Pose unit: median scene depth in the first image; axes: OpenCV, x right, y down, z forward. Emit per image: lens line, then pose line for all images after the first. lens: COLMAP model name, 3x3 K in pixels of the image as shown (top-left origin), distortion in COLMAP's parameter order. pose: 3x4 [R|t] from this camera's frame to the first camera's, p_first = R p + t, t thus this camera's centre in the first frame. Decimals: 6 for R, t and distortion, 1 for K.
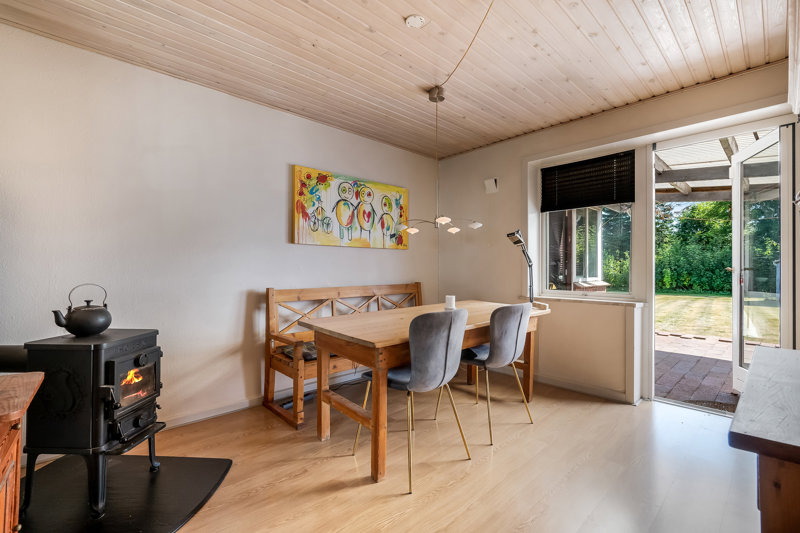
lens RADIAL K [[349.5, 0, 400.2], [0, 349.5, 265.9], [0, 0, 1]] dist [0.000496, -0.000013]
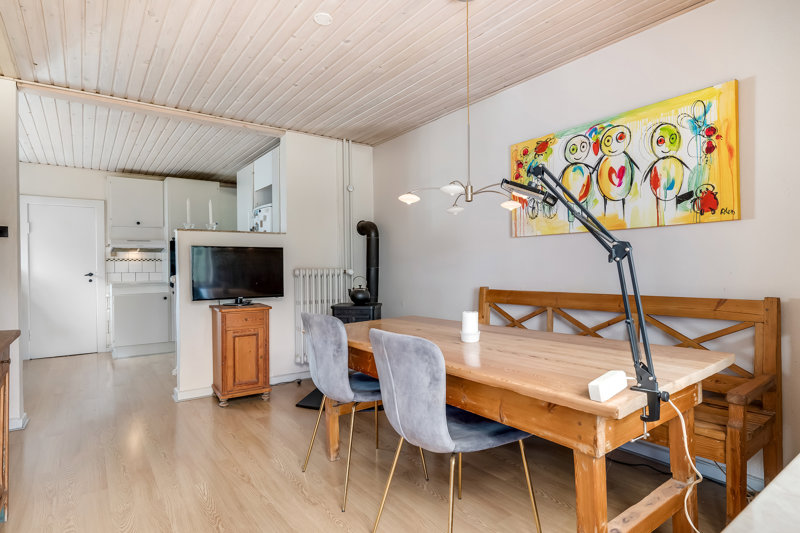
lens RADIAL K [[431.5, 0, 399.8], [0, 431.5, 265.5], [0, 0, 1]] dist [0.002664, 0.000326]
pose [[-0.111979, -0.005606, -0.993695, 0.672435], [0.015166, 0.999858, -0.007350, 0.007550], [0.993595, -0.015894, -0.111878, 0.728063]]
